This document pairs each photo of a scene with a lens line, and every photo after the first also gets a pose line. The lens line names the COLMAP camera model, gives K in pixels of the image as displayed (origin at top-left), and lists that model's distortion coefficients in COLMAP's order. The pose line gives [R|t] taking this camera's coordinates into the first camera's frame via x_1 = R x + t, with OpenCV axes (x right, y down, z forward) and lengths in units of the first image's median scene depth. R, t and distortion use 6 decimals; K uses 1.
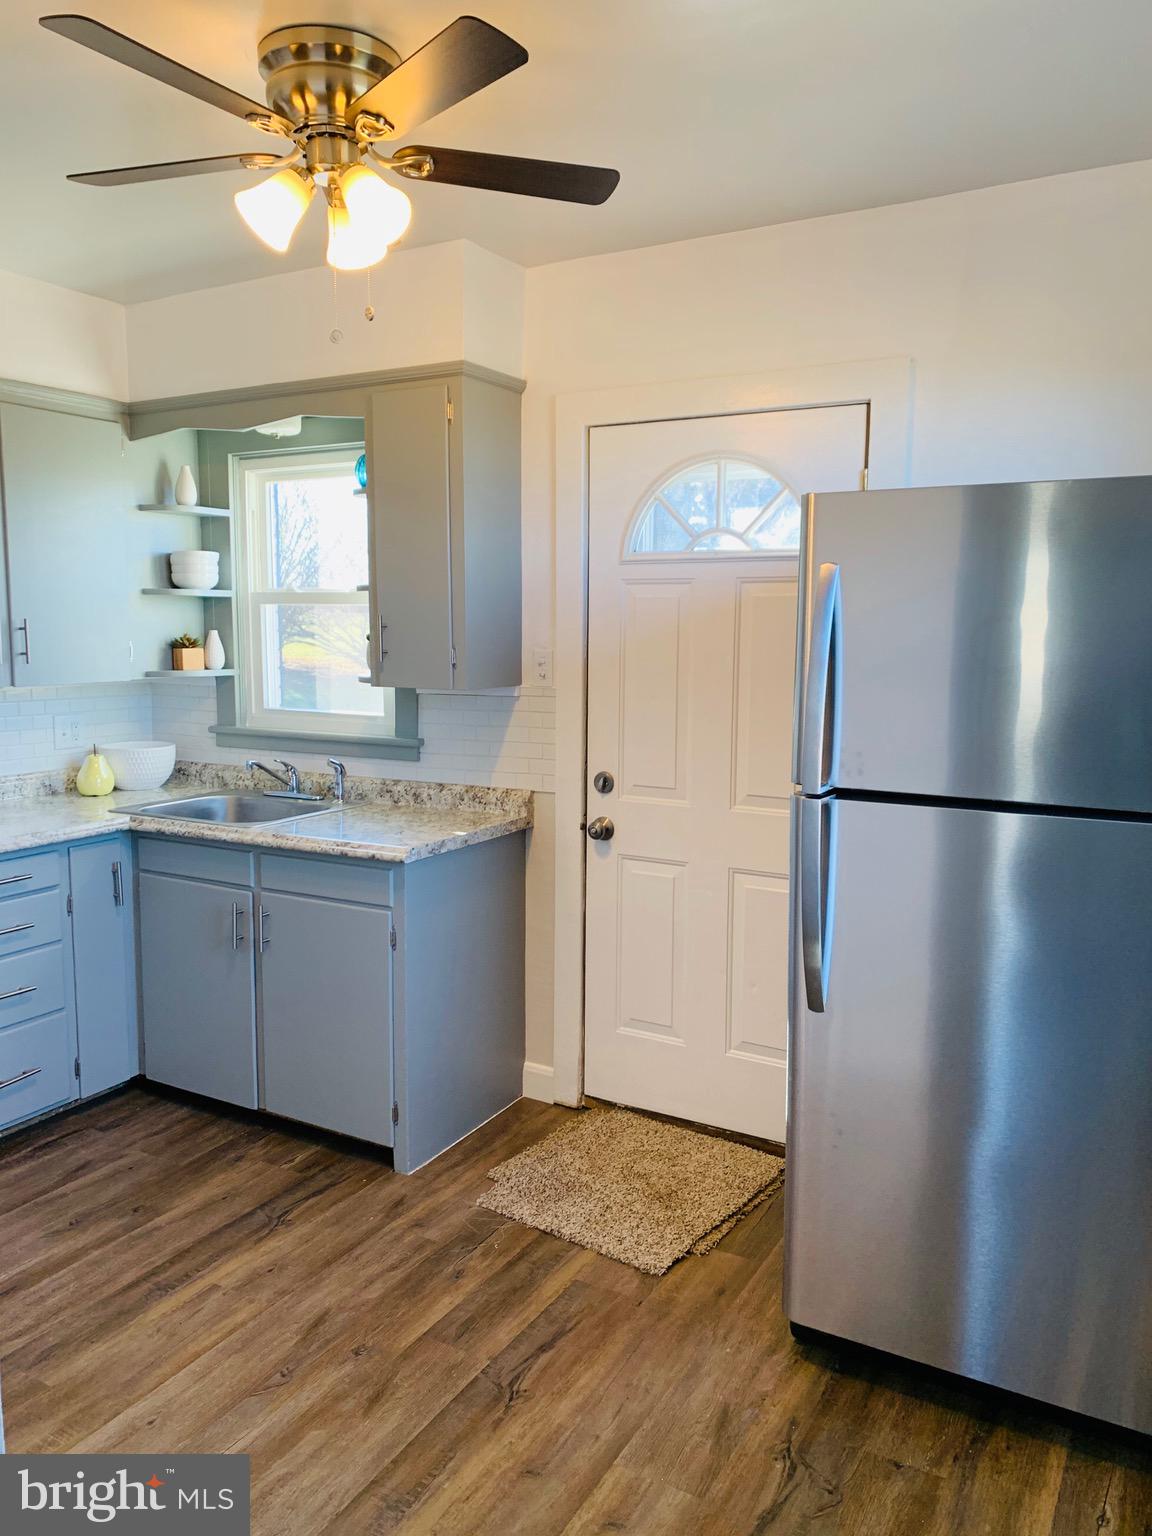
lens RADIAL K [[1168.0, 0, 576.0], [0, 1168.0, 768.0], [0, 0, 1]] dist [0.034216, -0.008535]
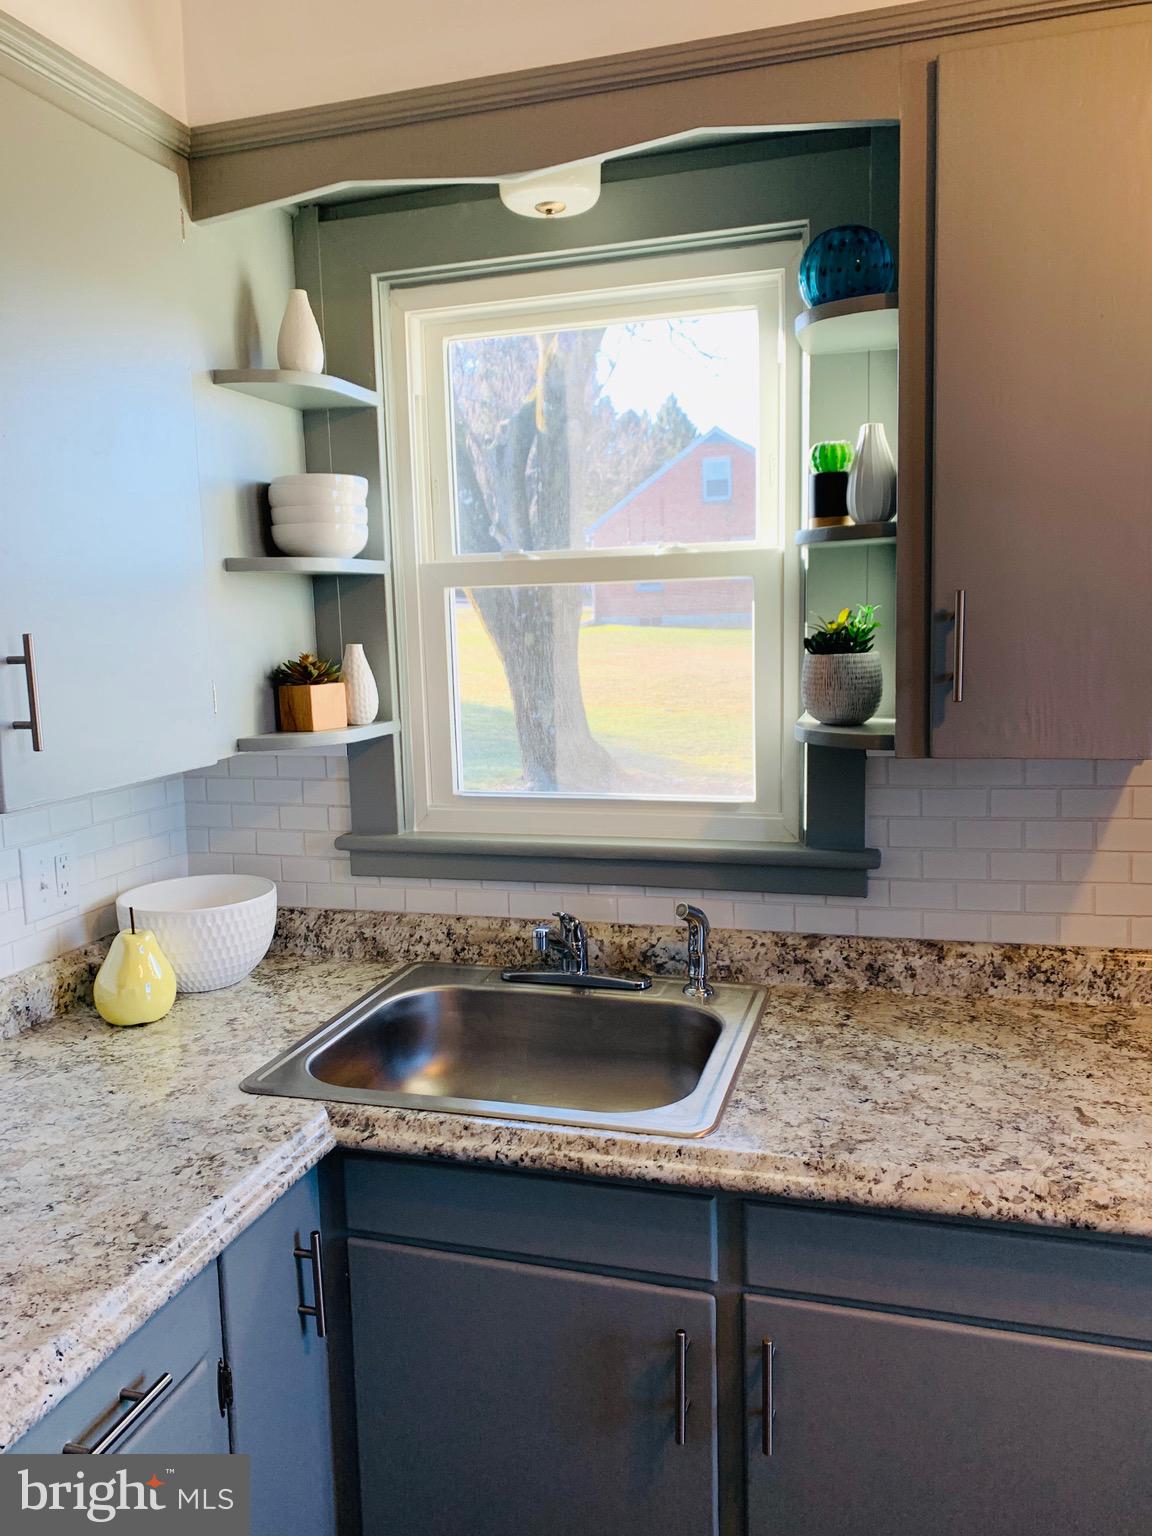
lens RADIAL K [[1168.0, 0, 576.0], [0, 1168.0, 768.0], [0, 0, 1]] dist [0.034216, -0.008535]
pose [[0.972584, -0.061144, 0.224371, -0.338972], [0.059072, 0.998126, 0.015940, -0.070093], [-0.224926, -0.002249, 0.974373, 0.520182]]
